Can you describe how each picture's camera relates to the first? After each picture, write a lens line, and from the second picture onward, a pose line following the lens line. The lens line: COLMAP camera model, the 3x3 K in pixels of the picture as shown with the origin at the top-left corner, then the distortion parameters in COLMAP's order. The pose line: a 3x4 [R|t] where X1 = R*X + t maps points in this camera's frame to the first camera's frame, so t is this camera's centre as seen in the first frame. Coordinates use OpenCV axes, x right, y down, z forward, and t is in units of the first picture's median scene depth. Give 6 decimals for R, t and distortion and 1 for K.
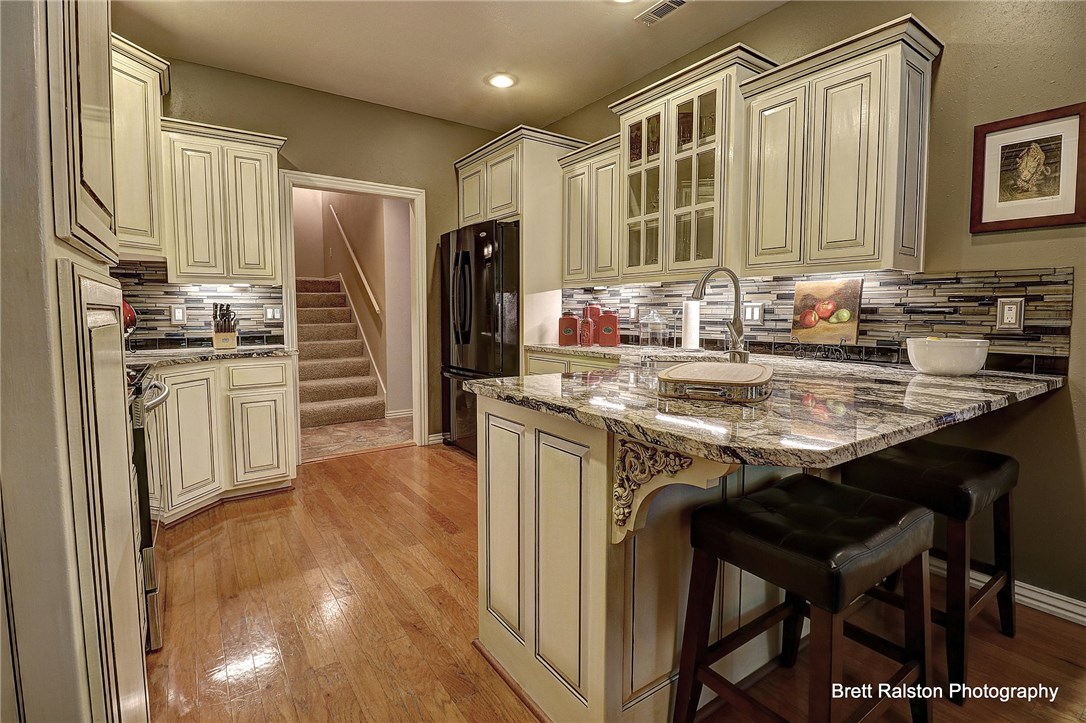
lens RADIAL K [[516.1, 0, 556.2], [0, 516.1, 345.9], [0, 0, 1]] dist [-0.001321, -0.005622]
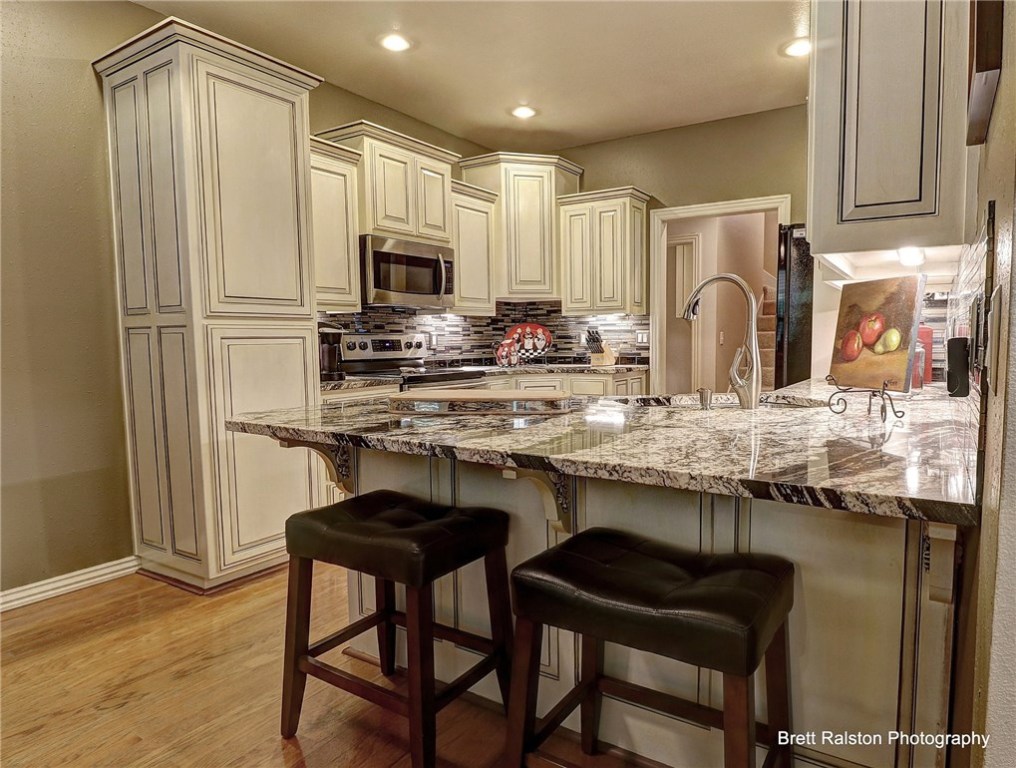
lens RADIAL K [[642.6, 0, 508.0], [0, 642.6, 384.0], [0, 0, 1]] dist [0.000085, 0.000048]
pose [[0.350569, 0.064122, -0.934339, 0.822597], [-0.052809, 0.997419, 0.048637, -0.017714], [0.935047, 0.032291, 0.353050, 0.269787]]
